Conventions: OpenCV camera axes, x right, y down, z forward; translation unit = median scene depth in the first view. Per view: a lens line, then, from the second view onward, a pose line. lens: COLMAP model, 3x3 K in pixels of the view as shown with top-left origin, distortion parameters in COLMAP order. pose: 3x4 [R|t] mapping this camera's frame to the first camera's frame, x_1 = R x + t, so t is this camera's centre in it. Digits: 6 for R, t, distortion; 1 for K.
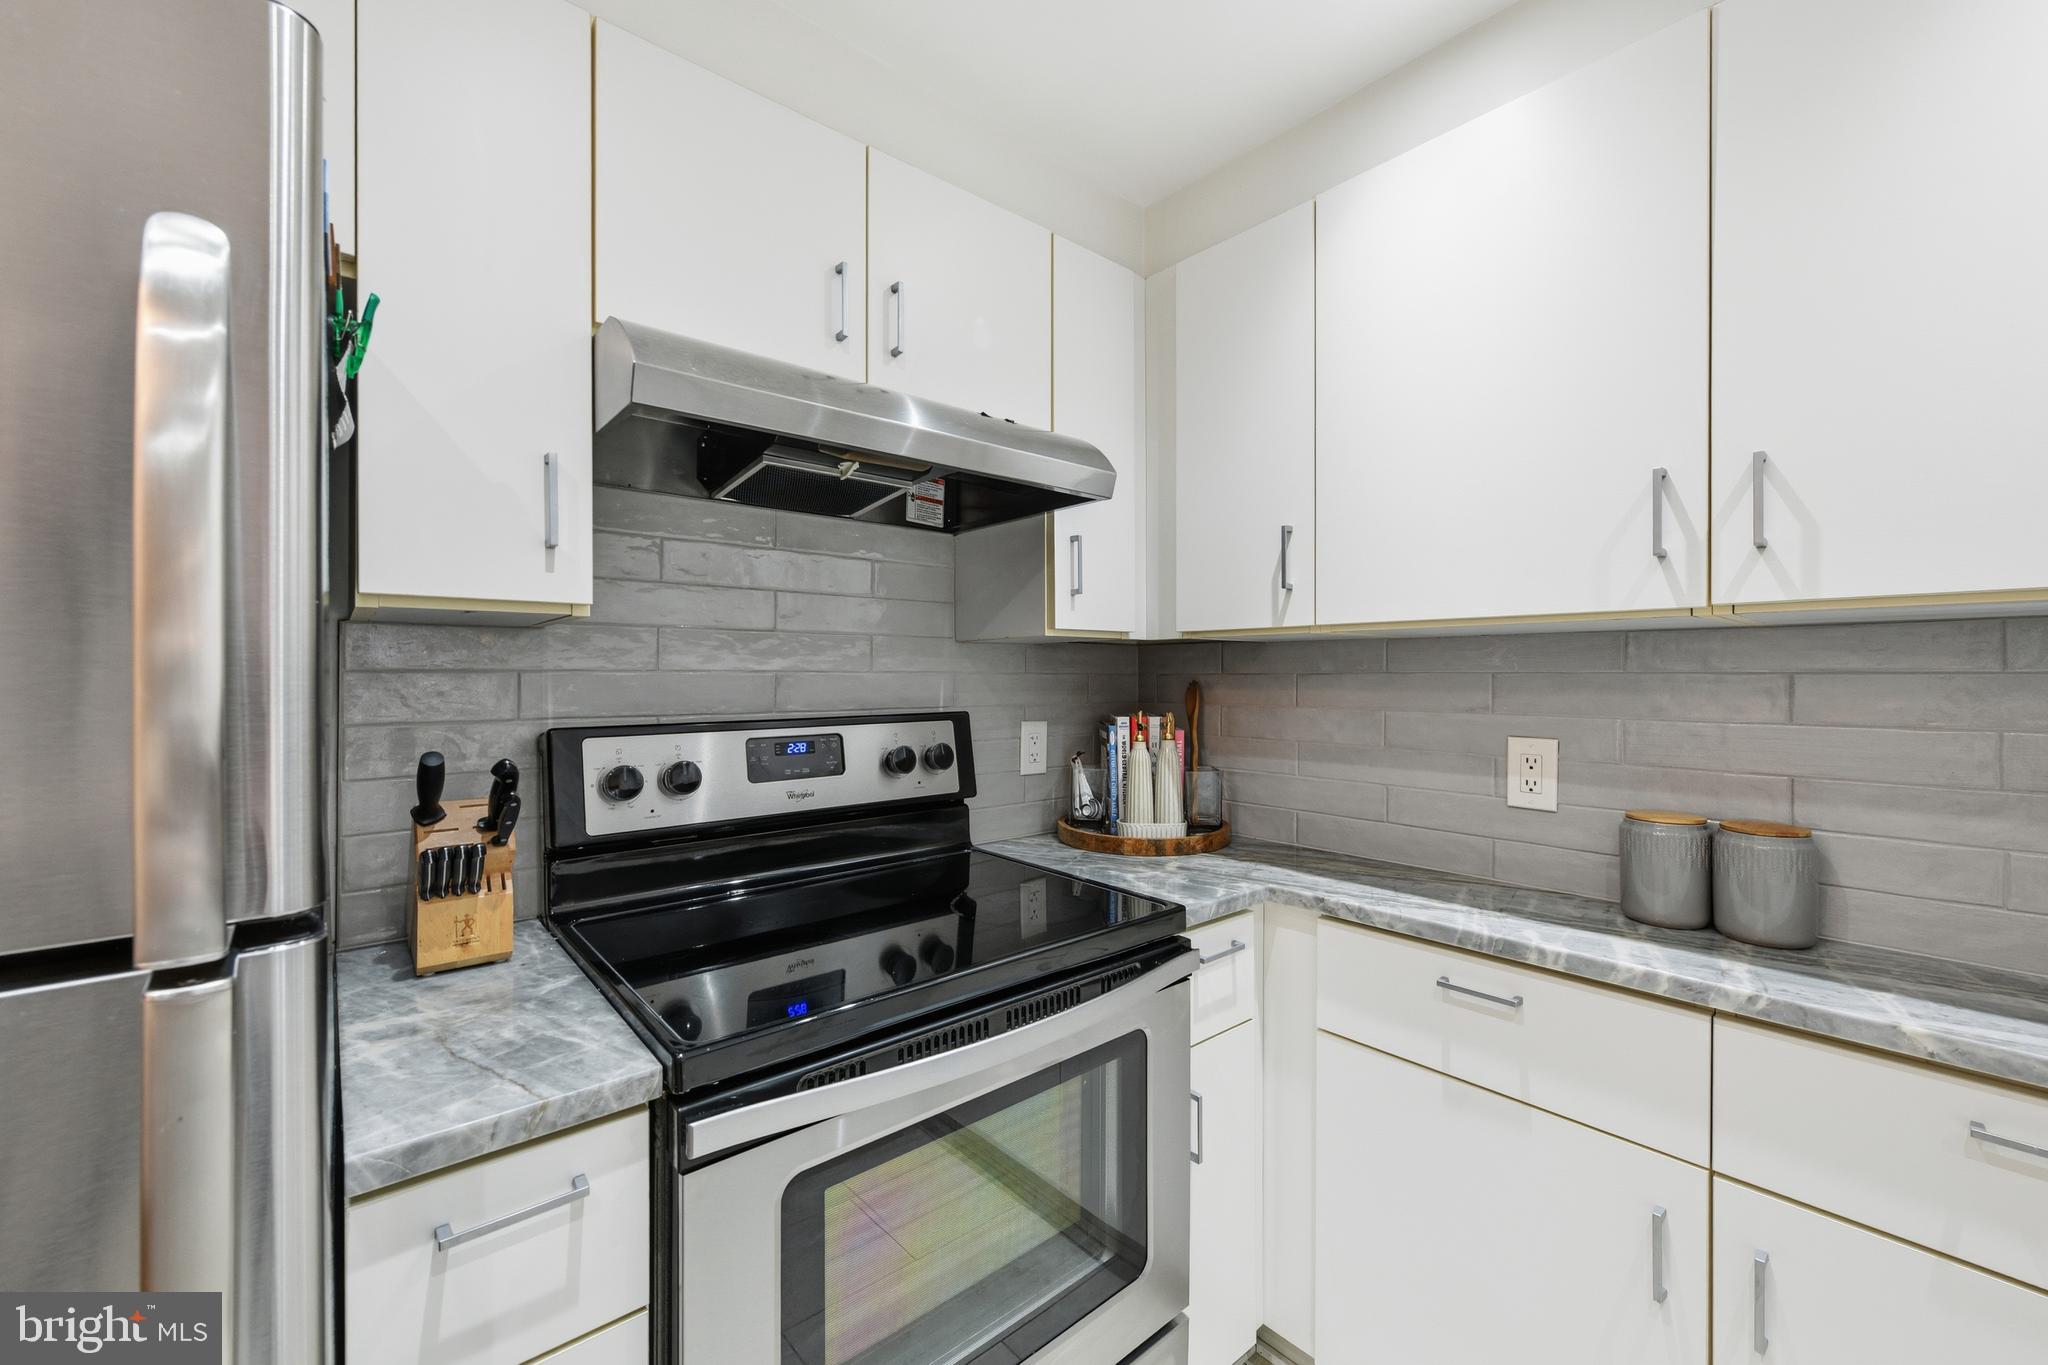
lens RADIAL K [[817.3, 0, 1024.0], [0, 817.3, 682.5], [0, 0, 1]] dist [0.000102, 0.000000]
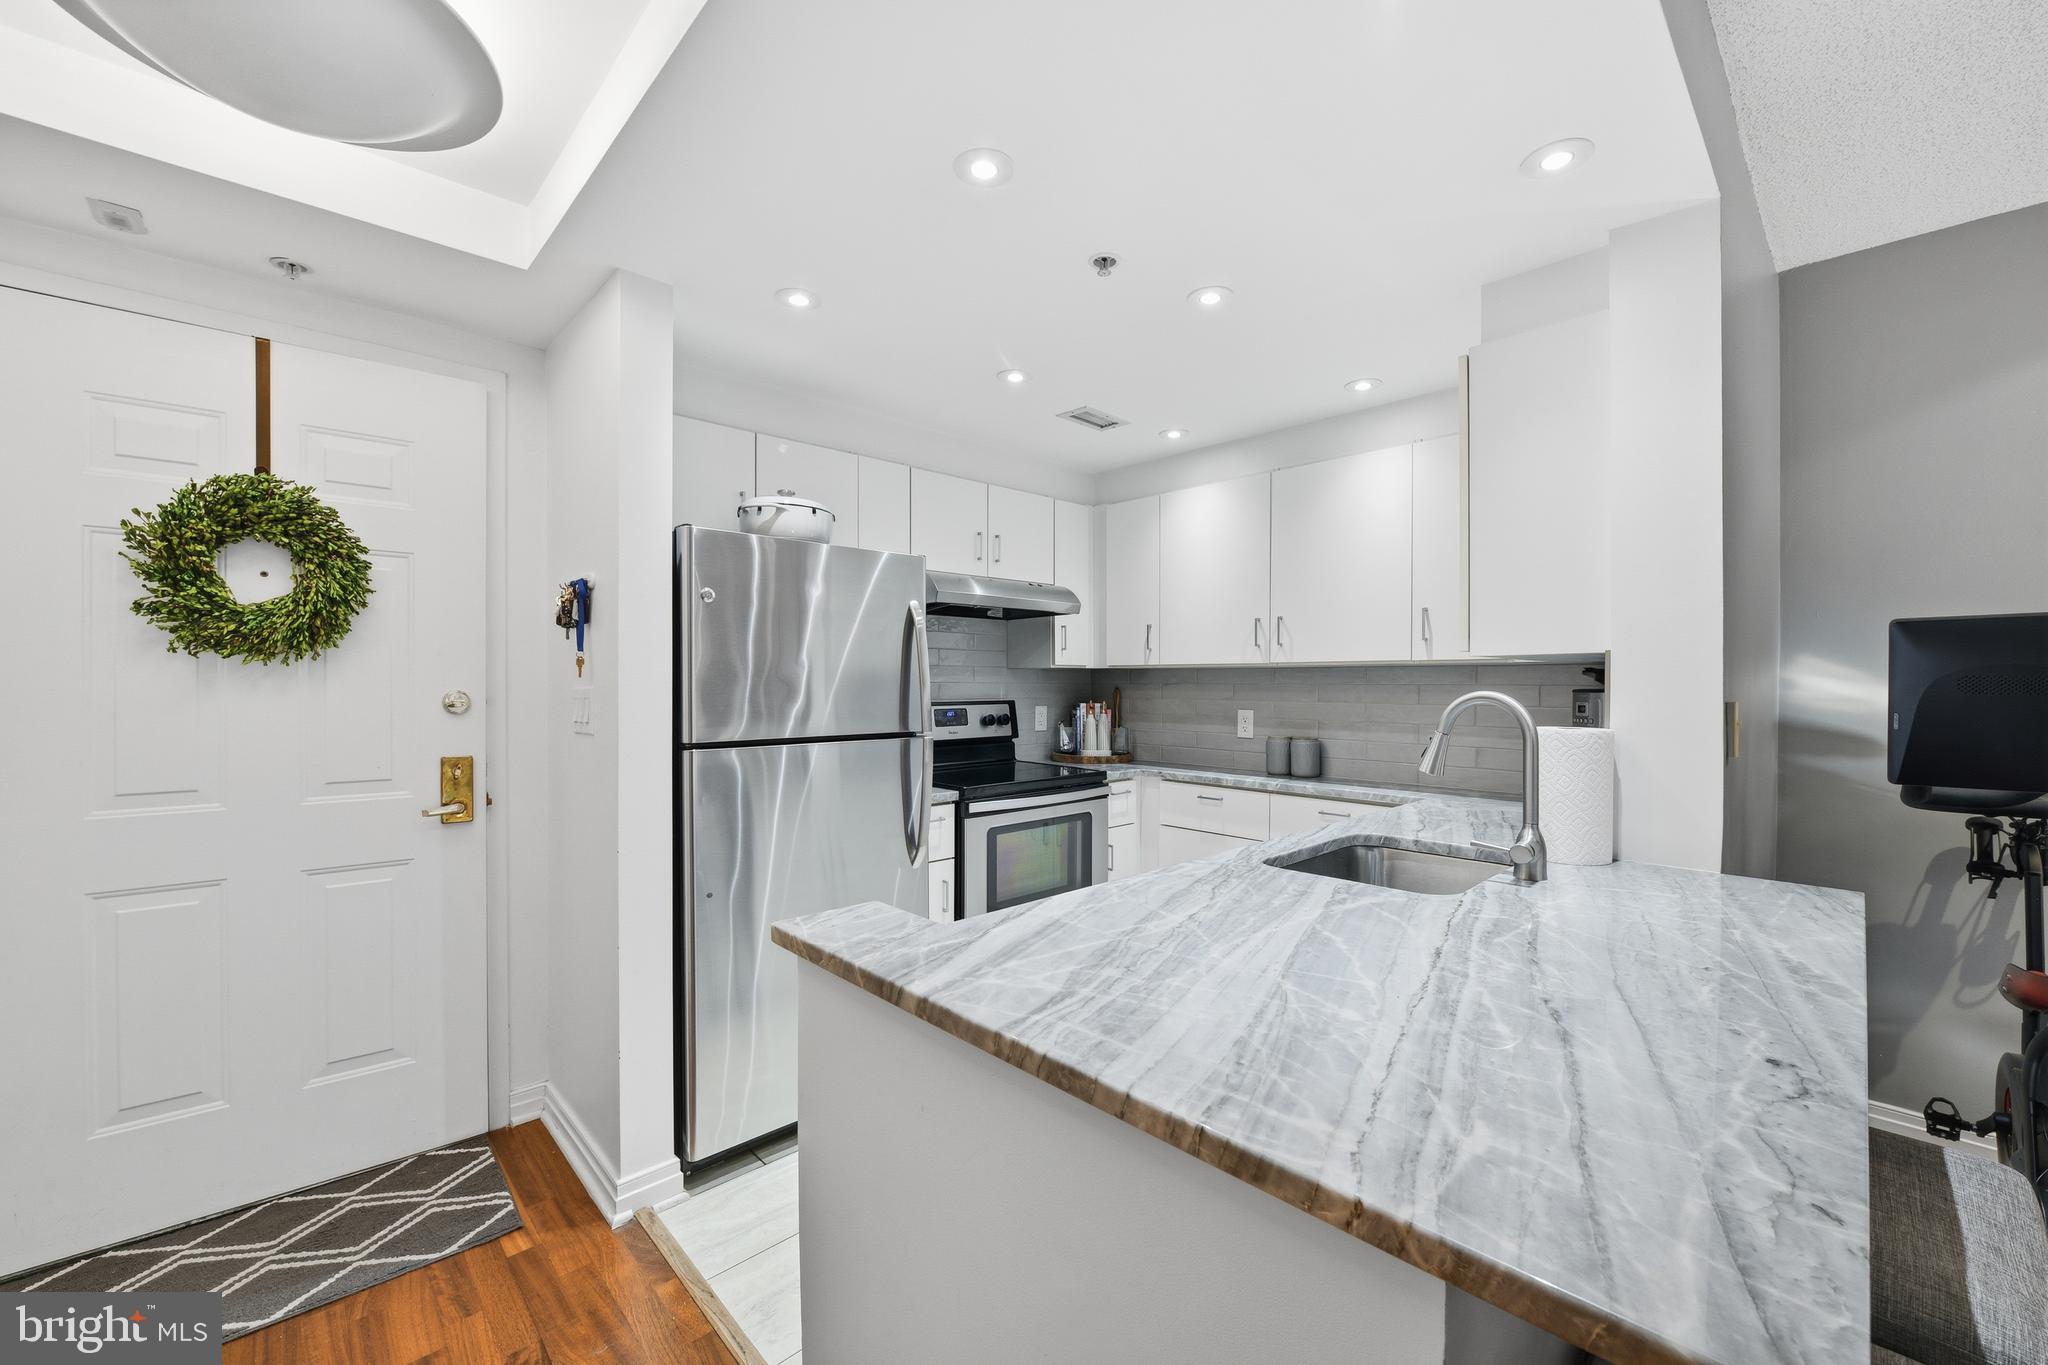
lens RADIAL K [[817.3, 0, 1024.0], [0, 817.3, 682.5], [0, 0, 1]] dist [0.000102, 0.000000]
pose [[0.998716, 0.002774, 0.050580, -0.167908], [-0.002436, 0.999974, -0.006760, 0.002607], [-0.050598, 0.006628, 0.998697, -1.336399]]
